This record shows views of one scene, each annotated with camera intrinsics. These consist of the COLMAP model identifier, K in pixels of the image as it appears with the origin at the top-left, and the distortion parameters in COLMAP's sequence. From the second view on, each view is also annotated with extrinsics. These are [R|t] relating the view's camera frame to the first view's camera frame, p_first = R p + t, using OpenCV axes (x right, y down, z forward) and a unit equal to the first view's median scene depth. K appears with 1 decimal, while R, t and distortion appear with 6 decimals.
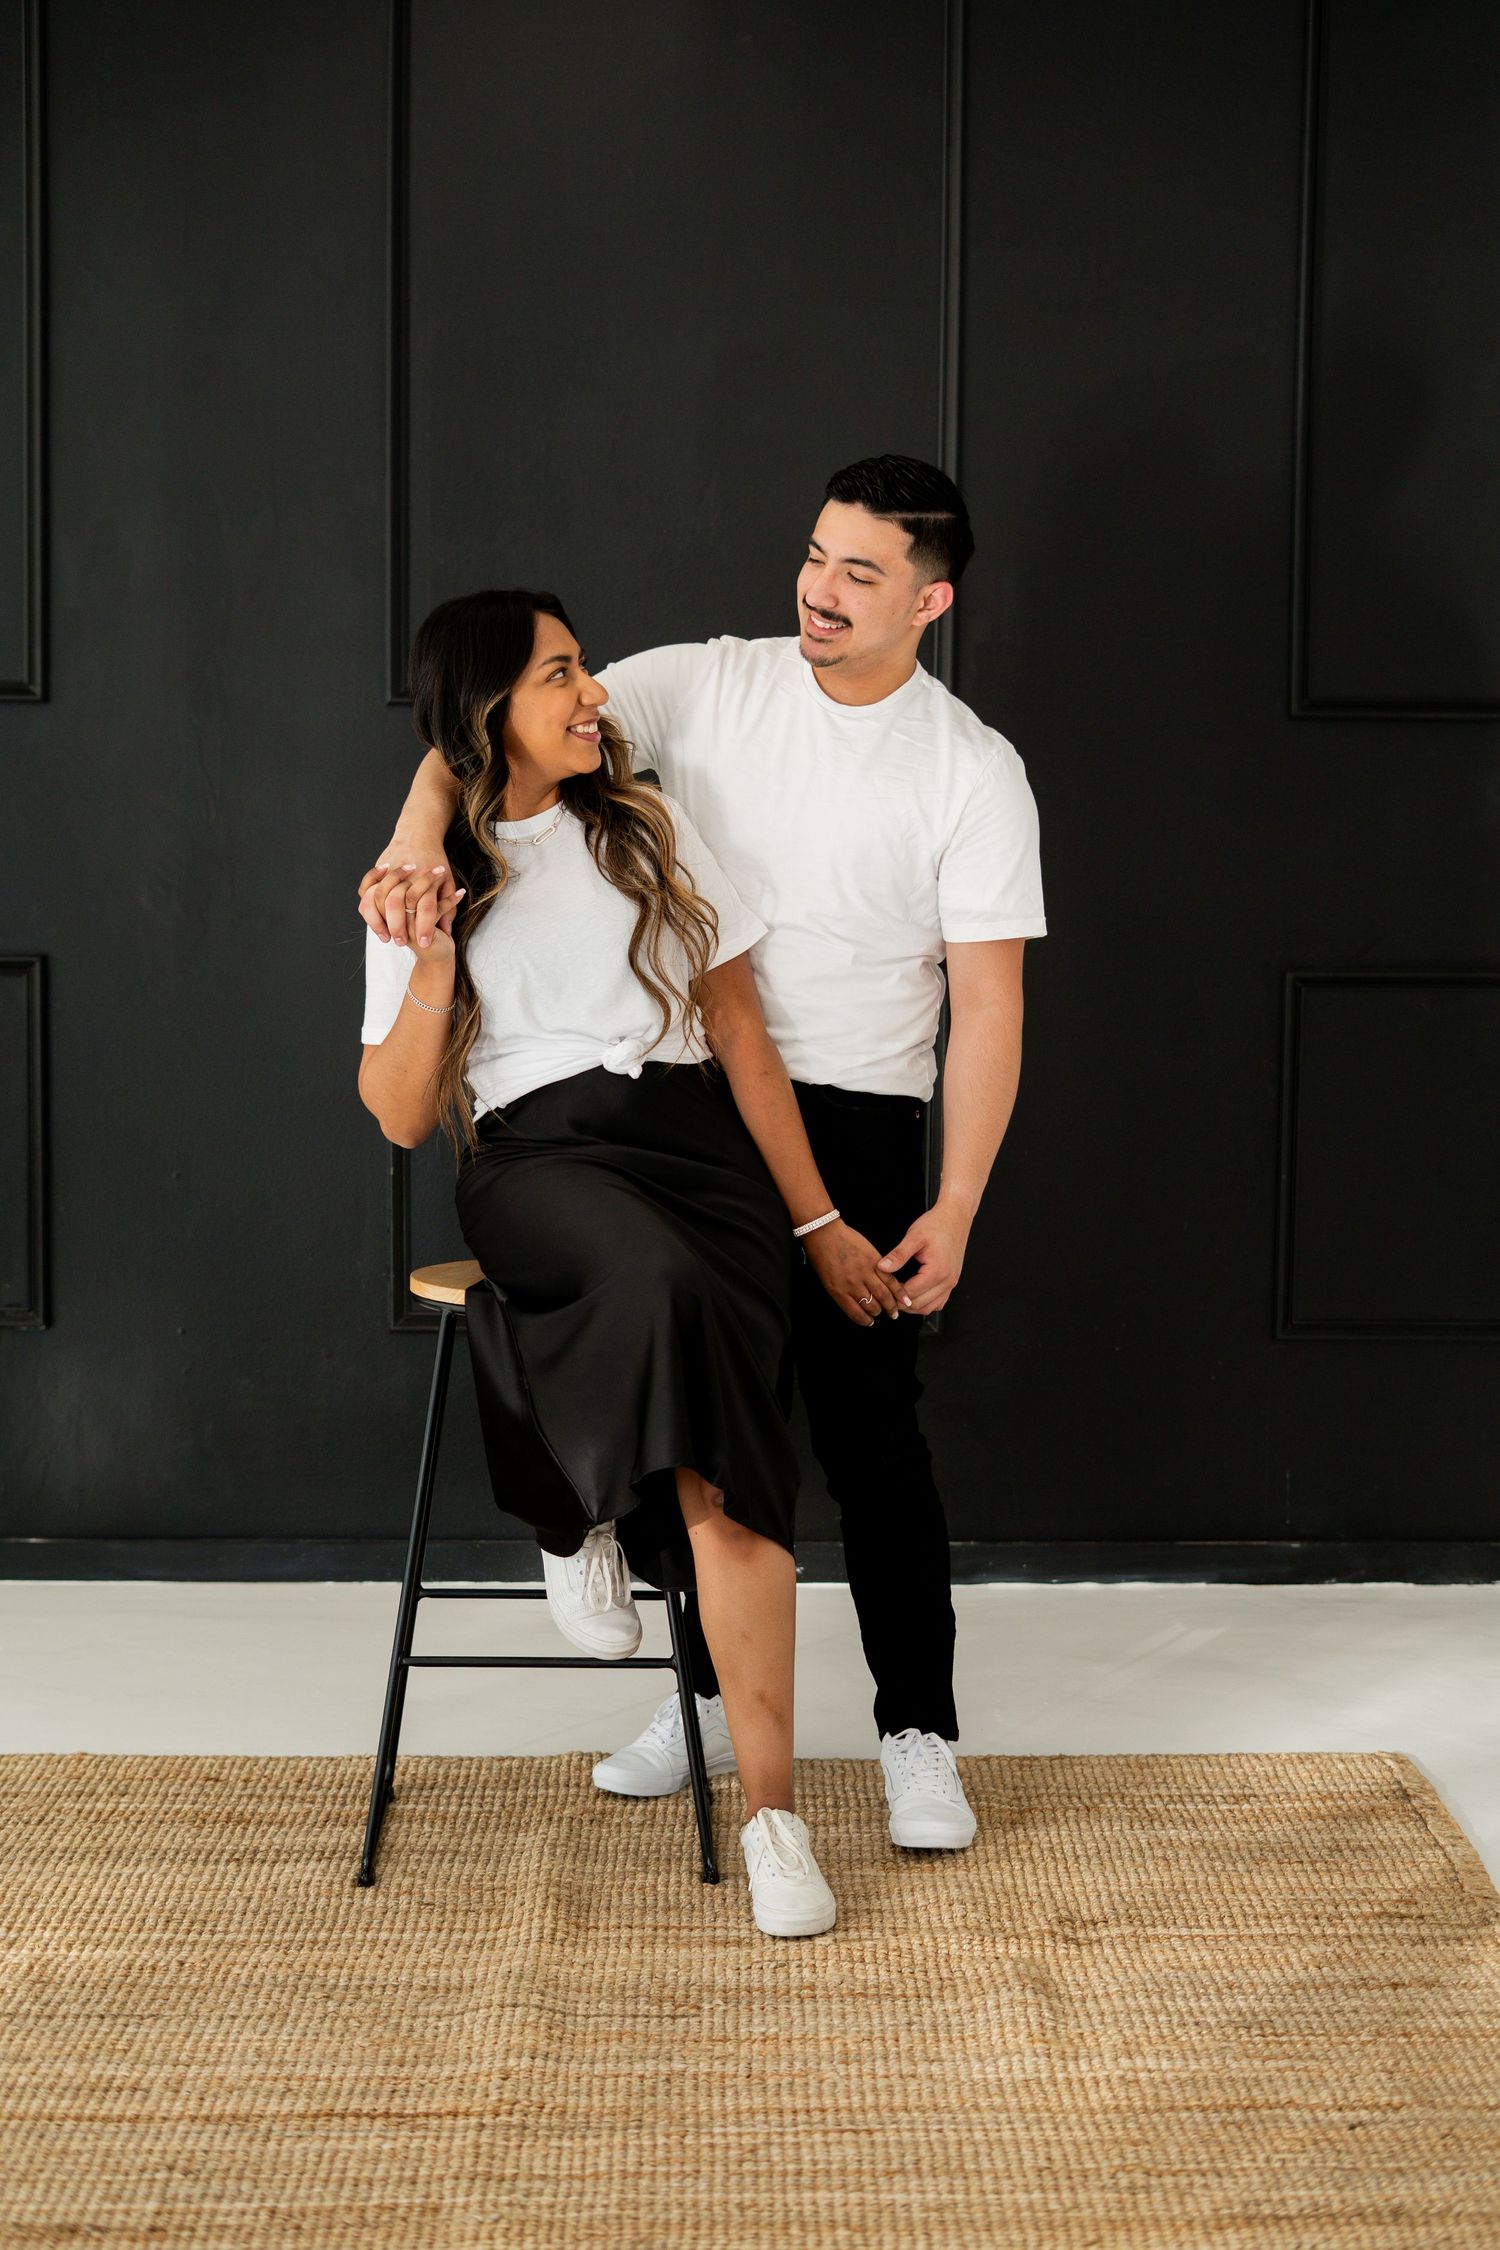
lens RADIAL K [[3325.5, 0, 750.0], [0, 3325.5, 1125.0], [0, 0, 1]] dist [-0.077906, -0.027525]
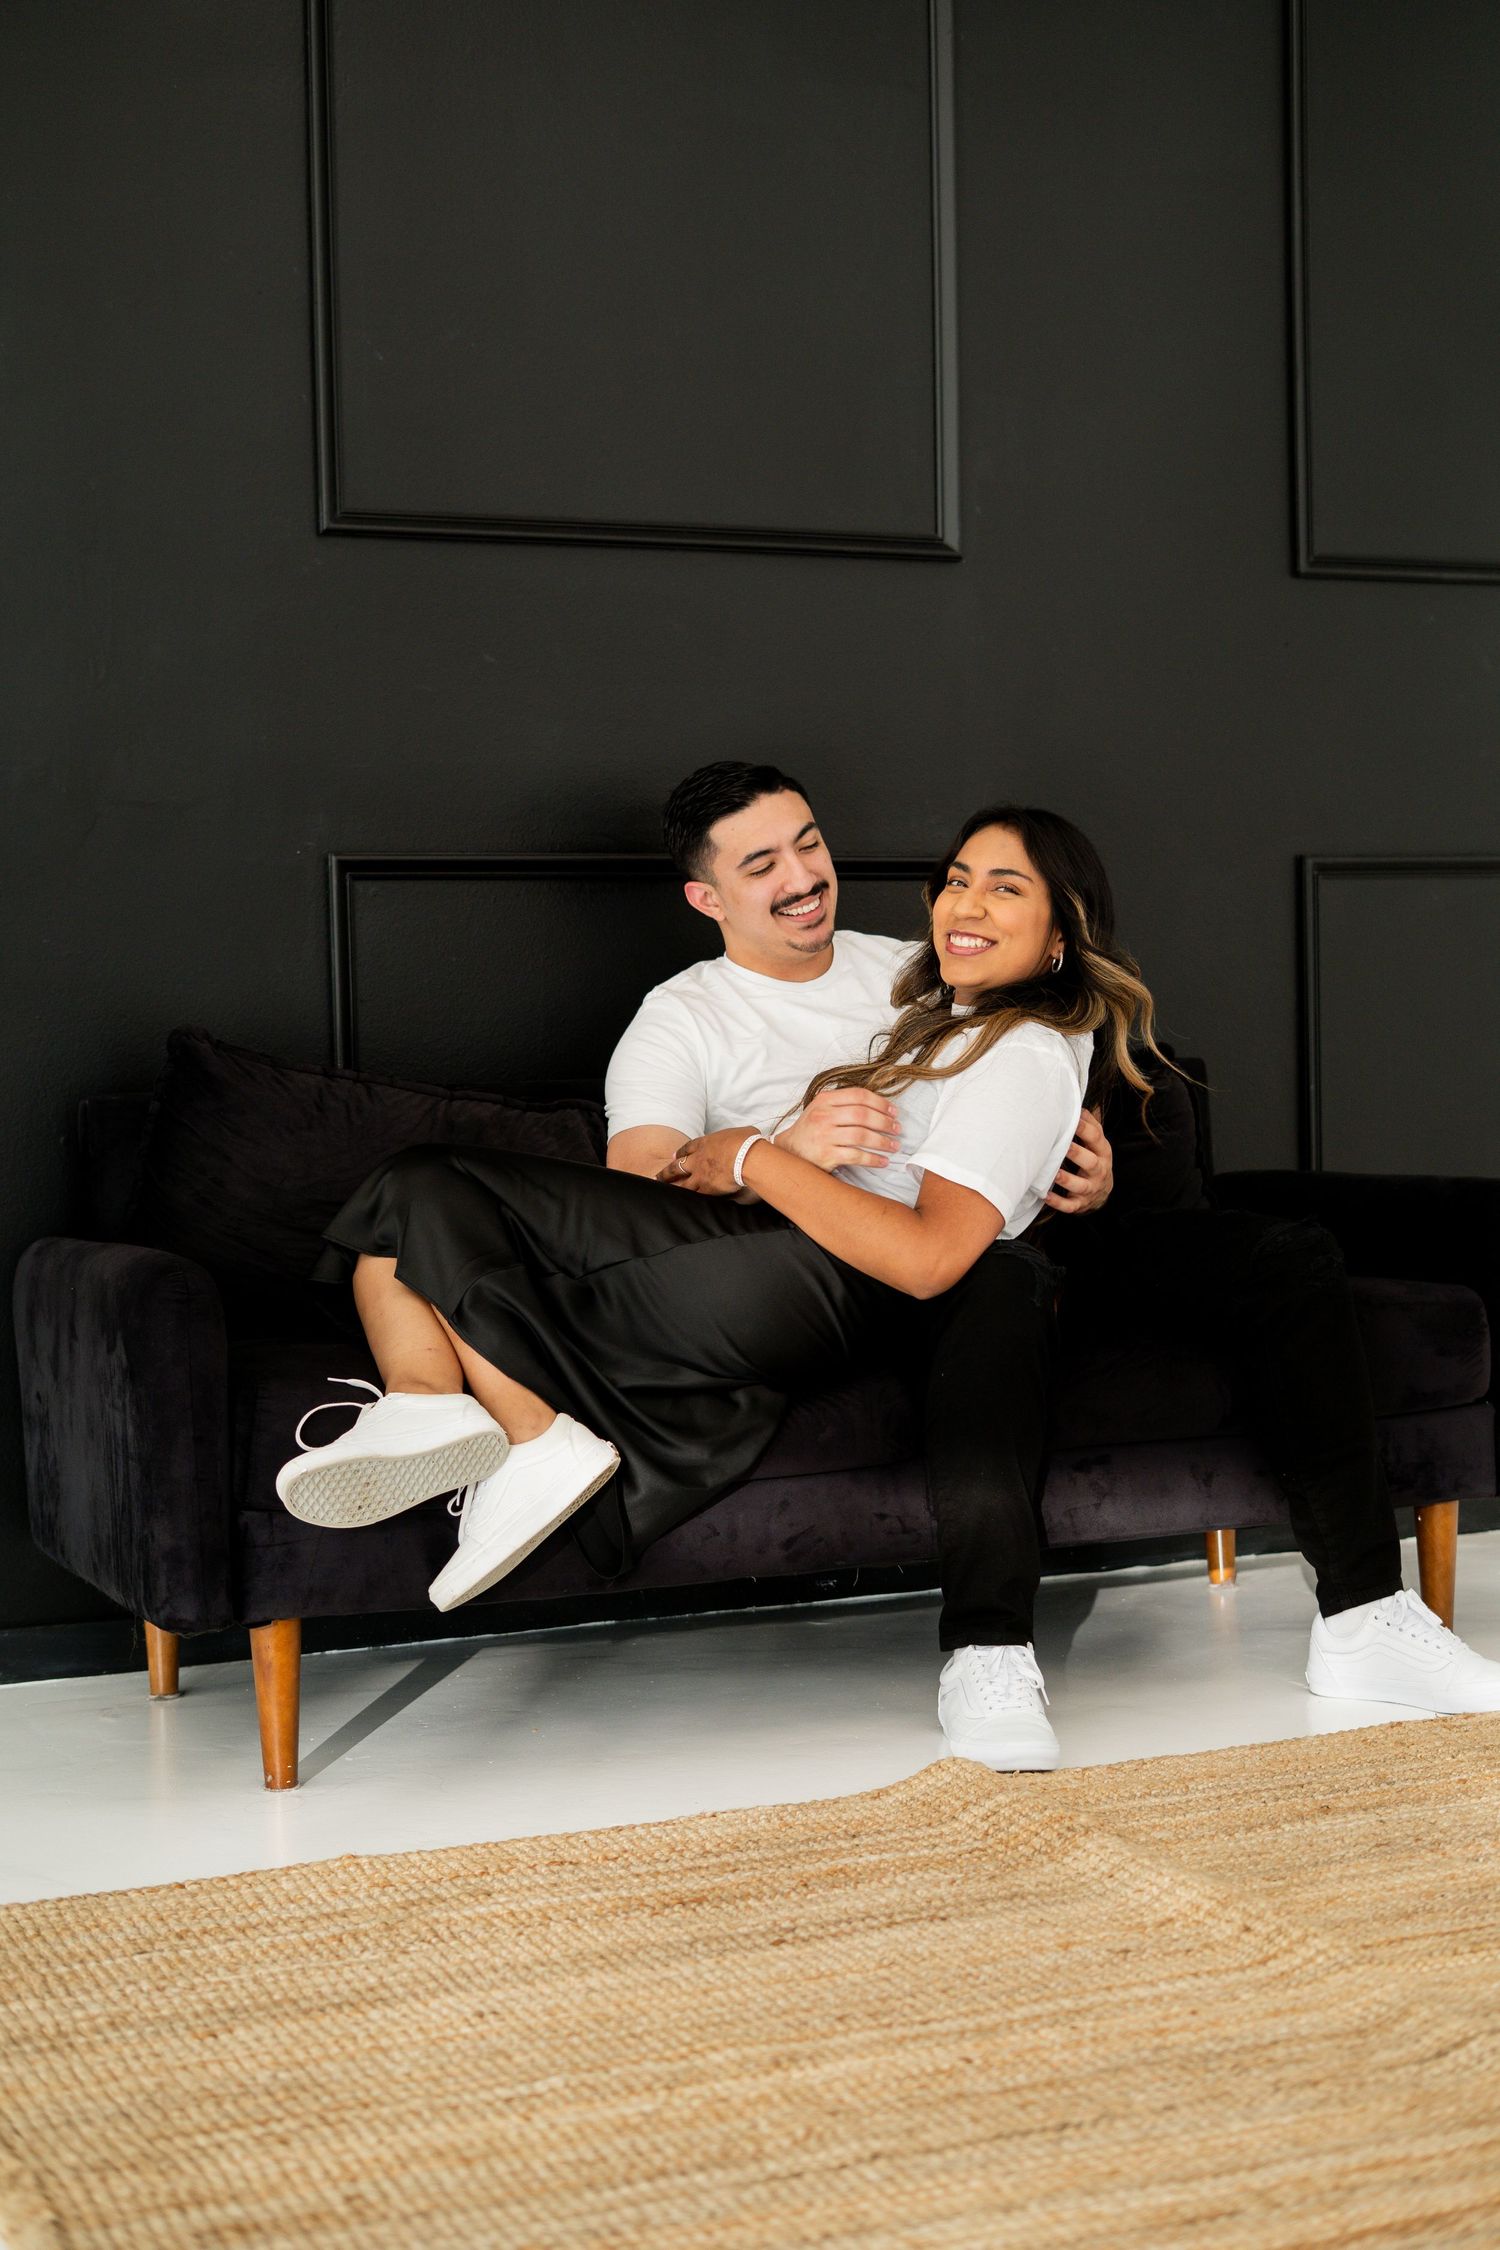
lens RADIAL K [[3325.5, 0, 750.0], [0, 3325.5, 1125.0], [0, 0, 1]] dist [-0.077906, -0.027525]
pose [[0.928762, -0.042209, 0.368265, -0.312181], [0.060639, 0.997413, -0.038611, 0.051568], [-0.365683, 0.058192, 0.928919, 0.229967]]
